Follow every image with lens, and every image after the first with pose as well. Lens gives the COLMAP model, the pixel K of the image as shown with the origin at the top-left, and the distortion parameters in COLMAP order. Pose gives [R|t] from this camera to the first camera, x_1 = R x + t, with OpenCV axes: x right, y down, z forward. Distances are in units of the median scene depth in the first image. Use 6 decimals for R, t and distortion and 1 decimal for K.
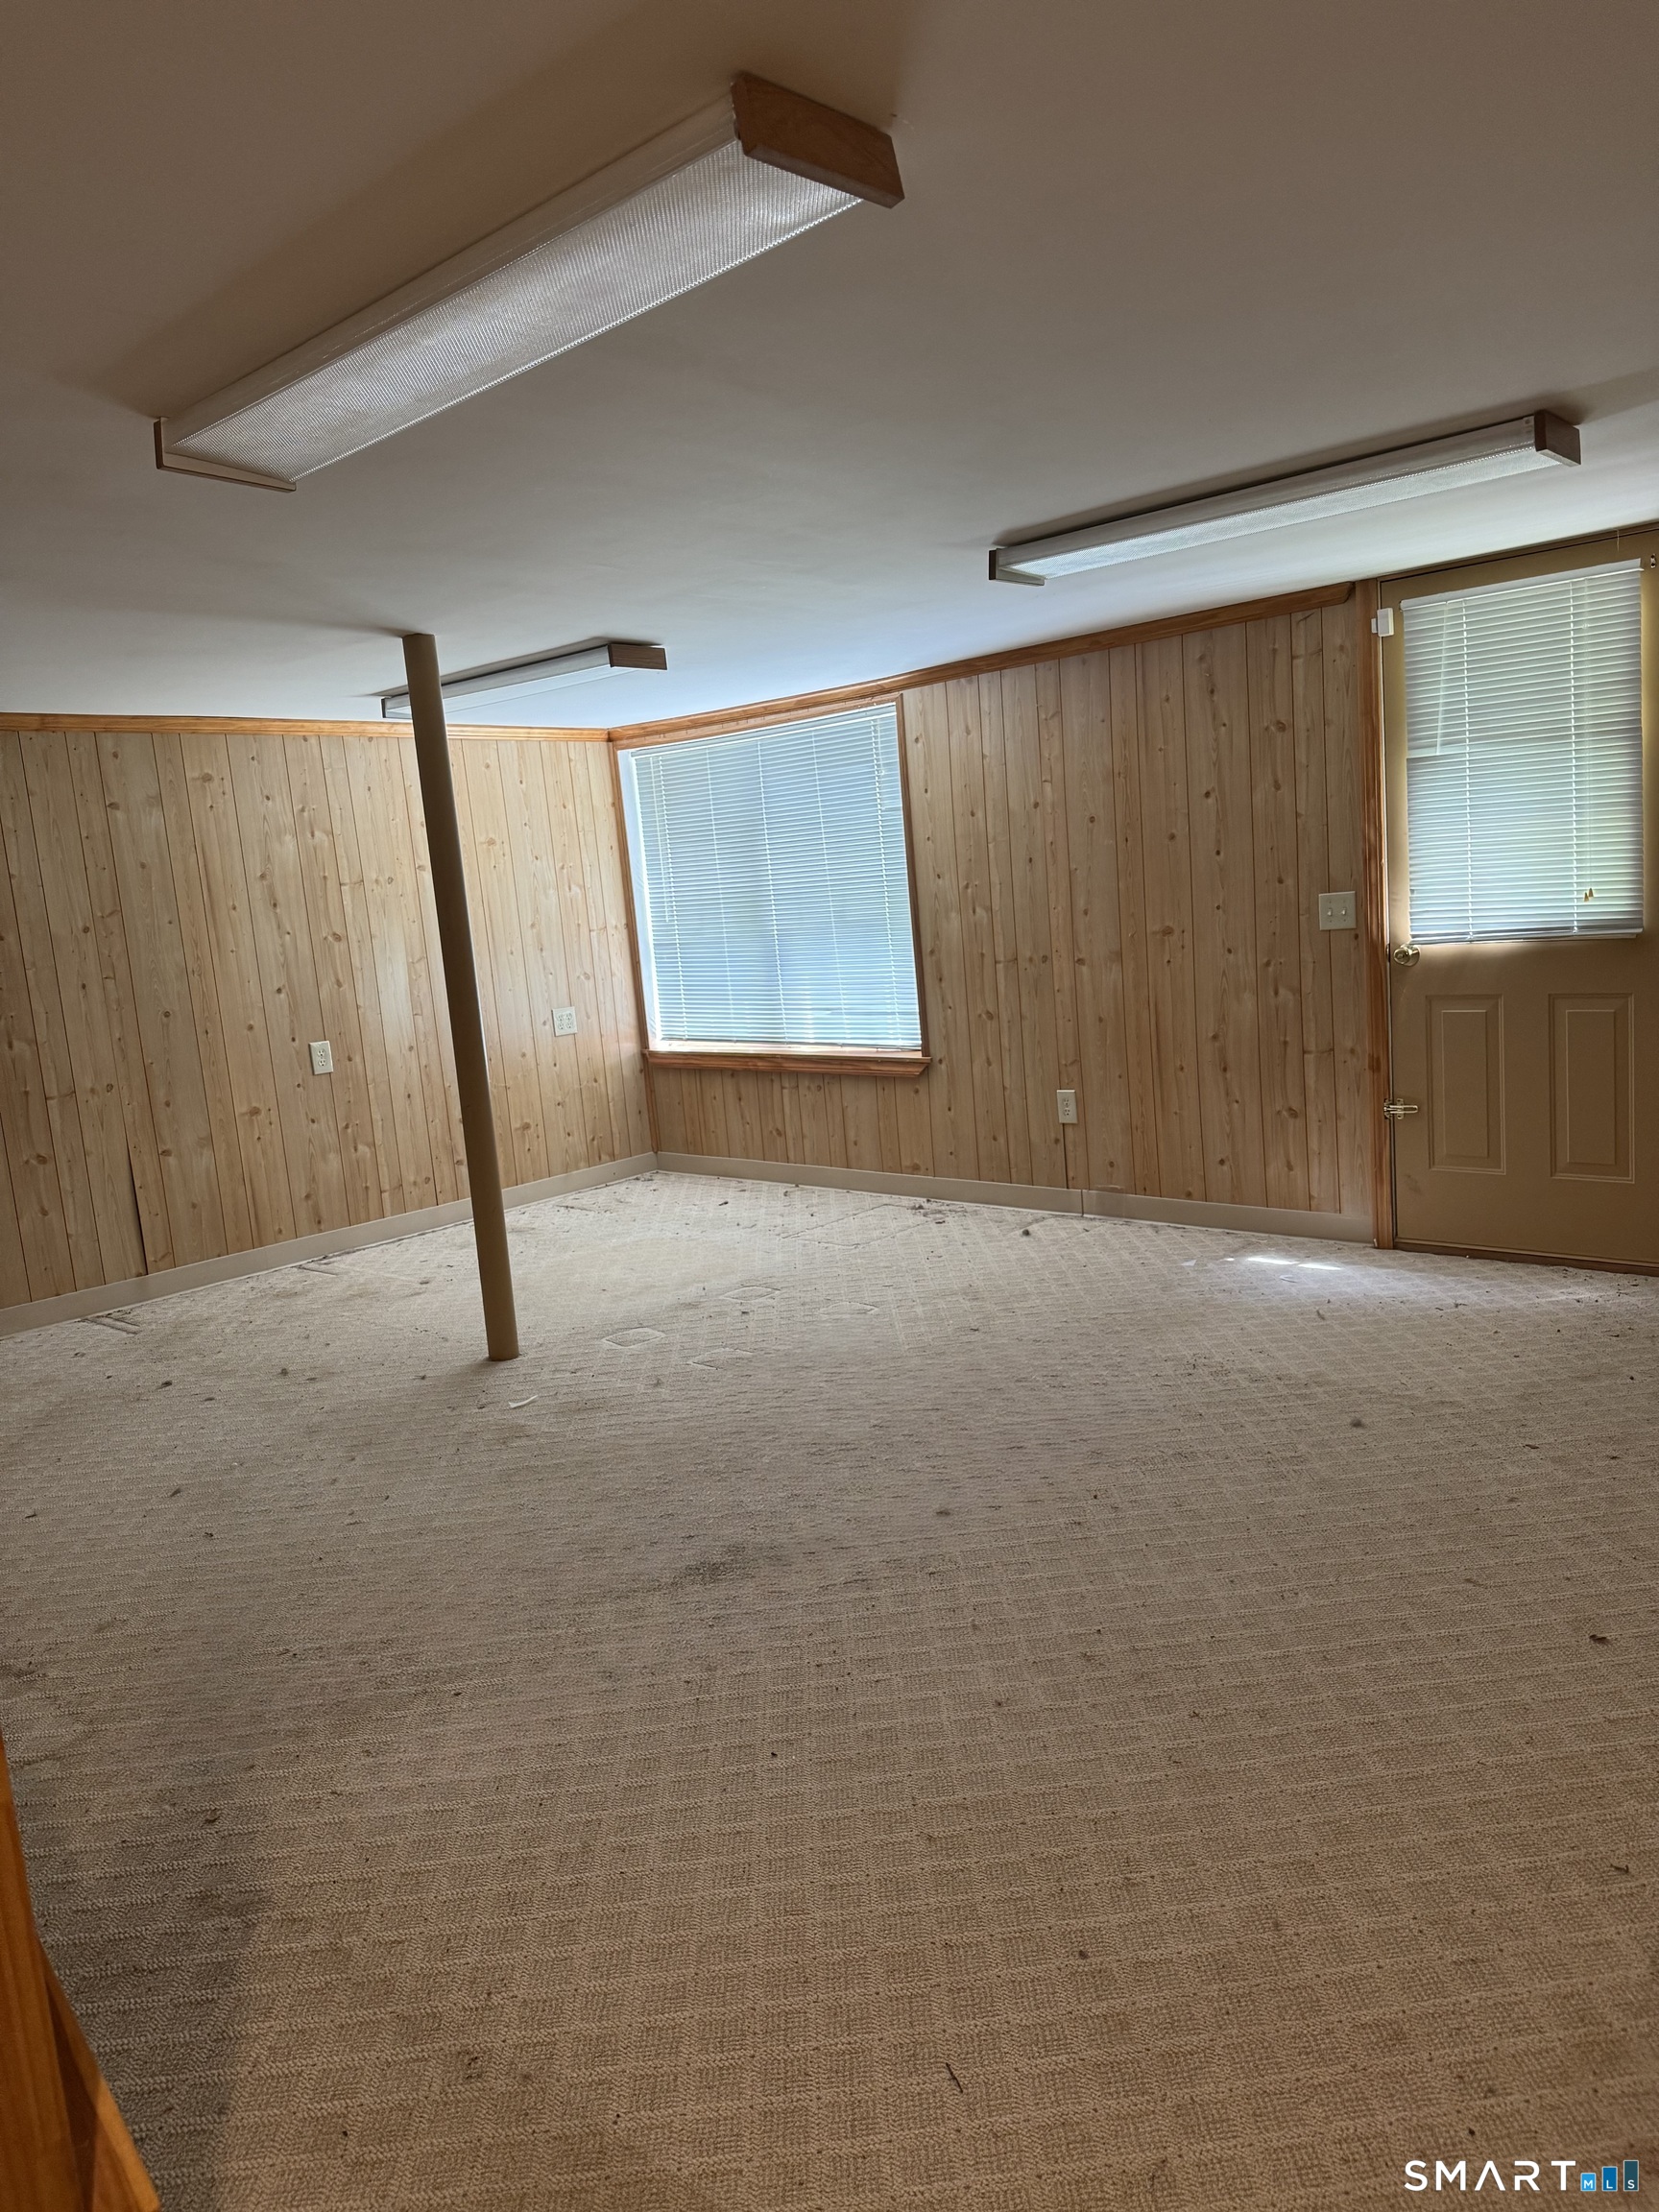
lens RADIAL K [[1540.4, 0, 819.0], [0, 1540.4, 1111.1], [0, 0, 1]] dist [-0.000871, -0.016386]
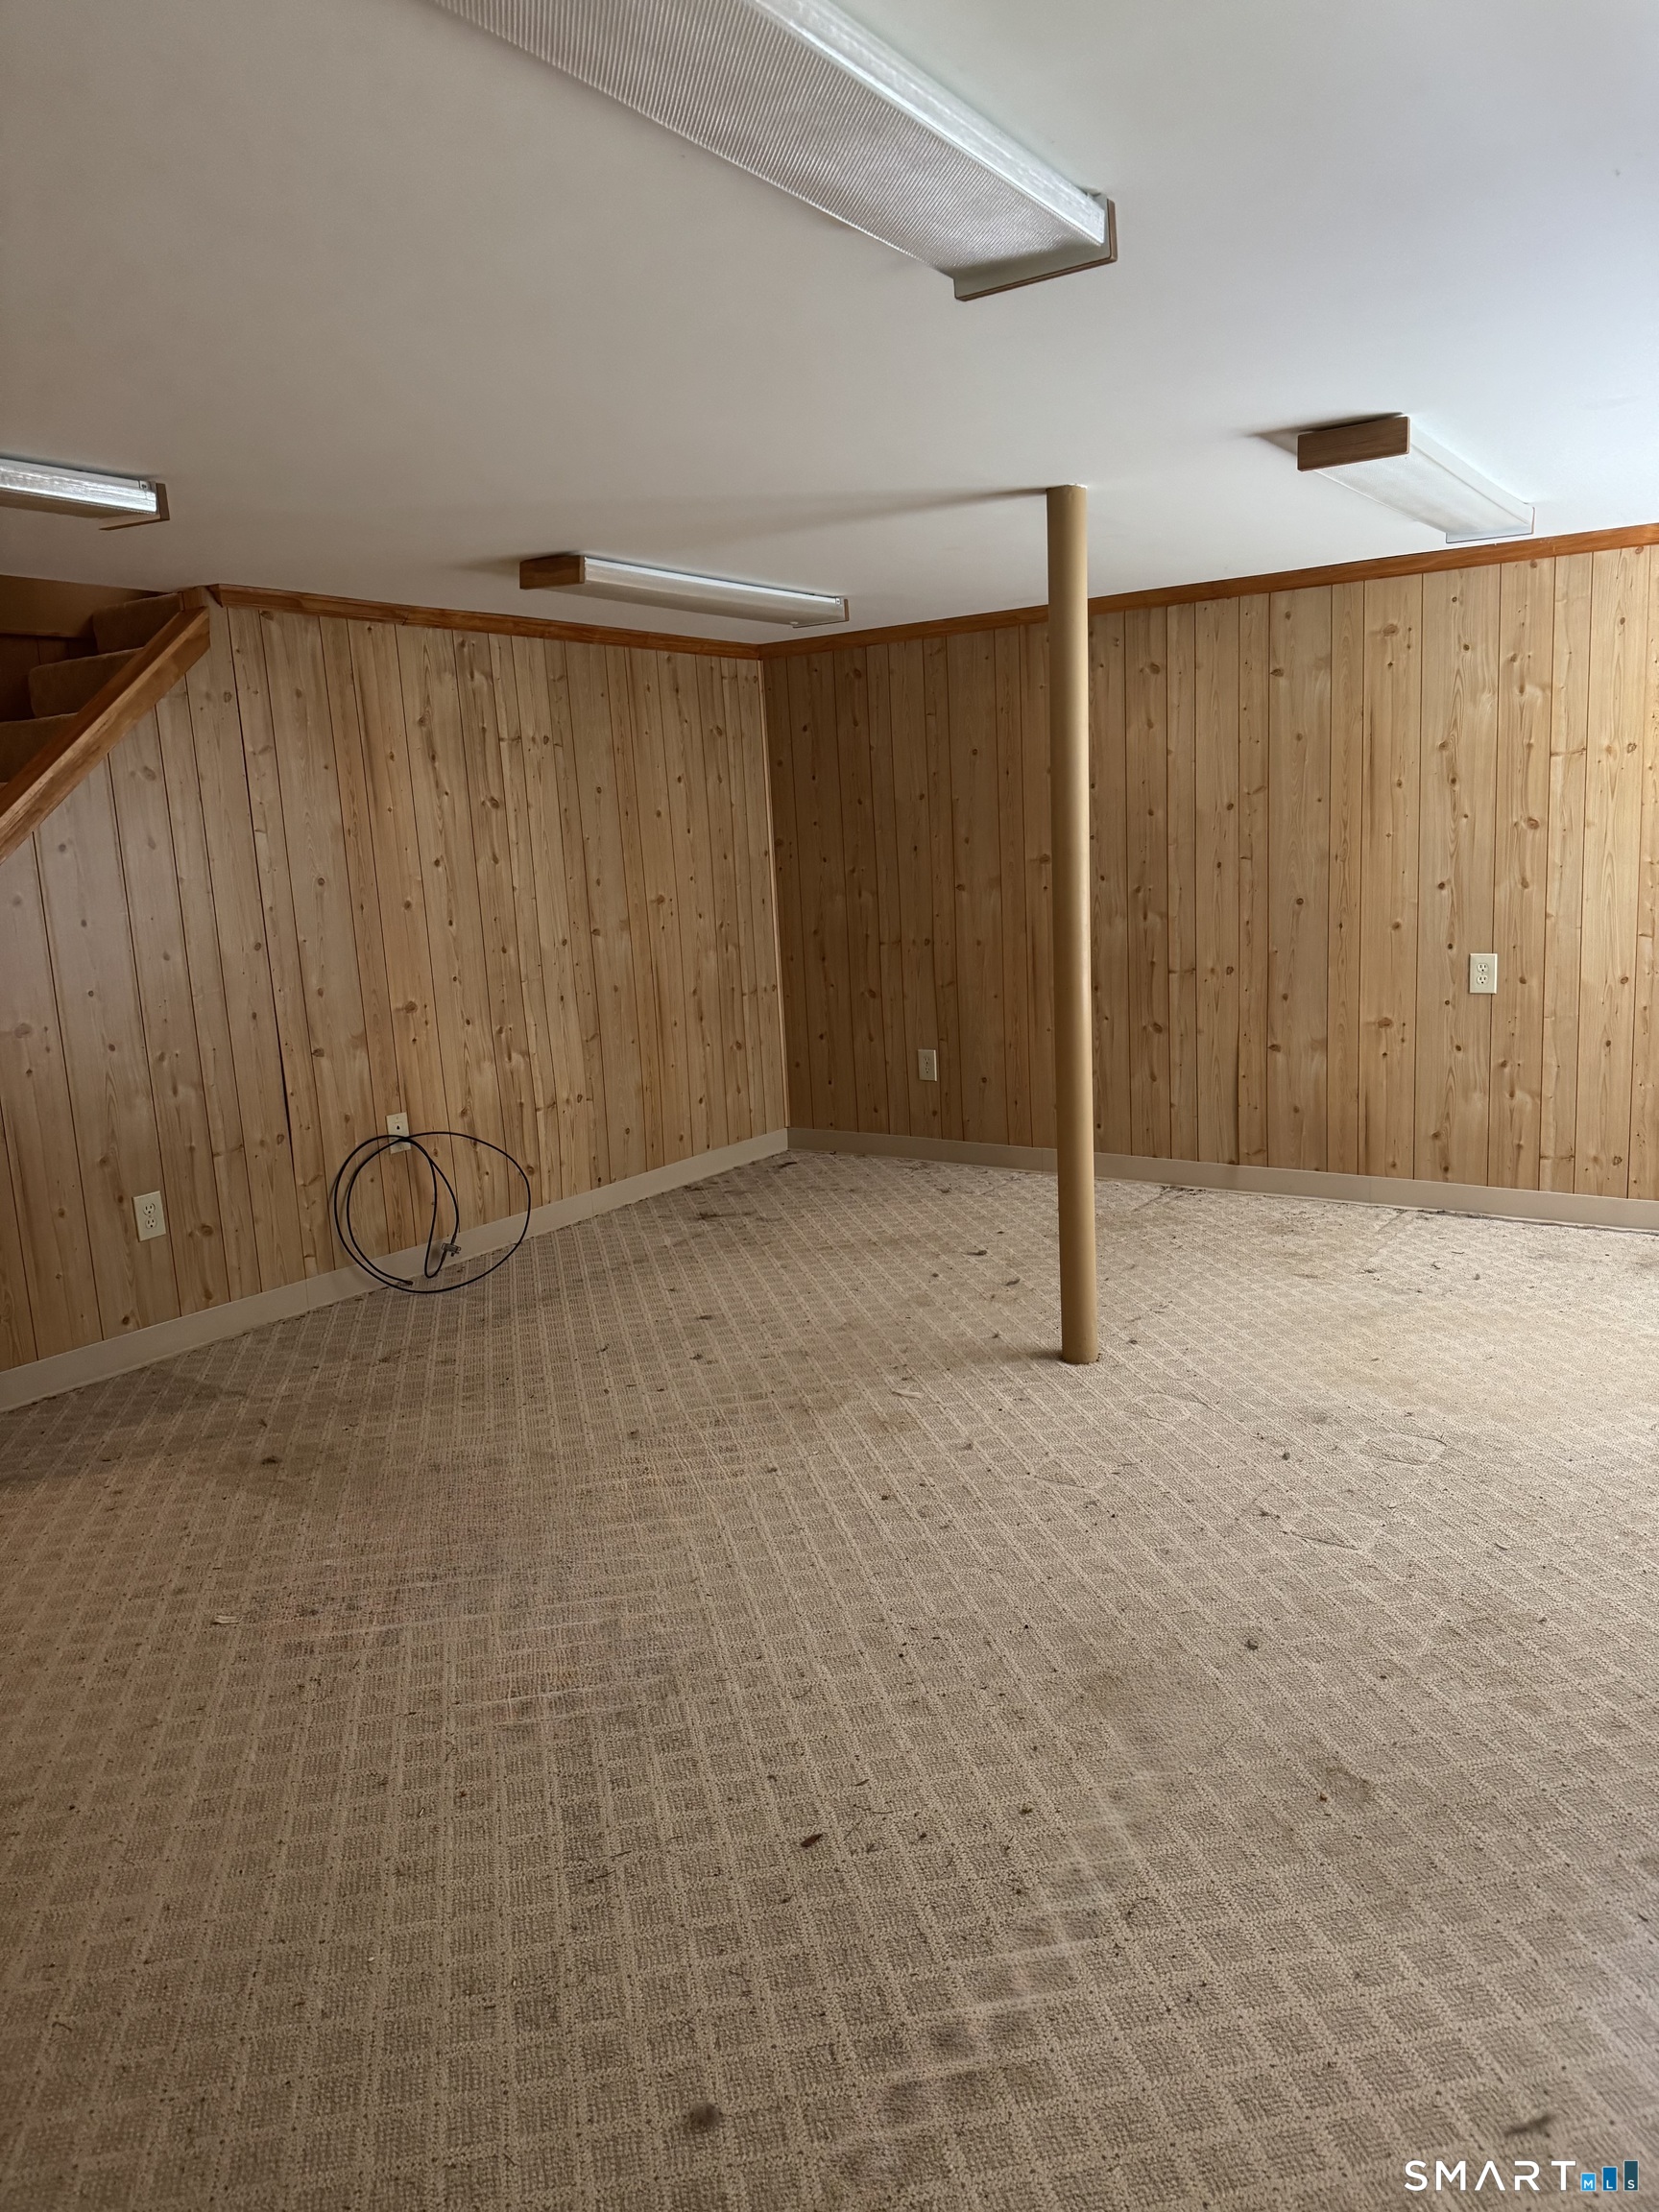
lens RADIAL K [[1540.4, 0, 817.3], [0, 1540.4, 1112.0], [0, 0, 1]] dist [-0.000871, -0.016386]
pose [[0.111179, 0.250479, -0.961717, 0.457320], [-0.097462, 0.965800, 0.240275, -0.132513], [0.989010, 0.067017, 0.131788, 0.591550]]
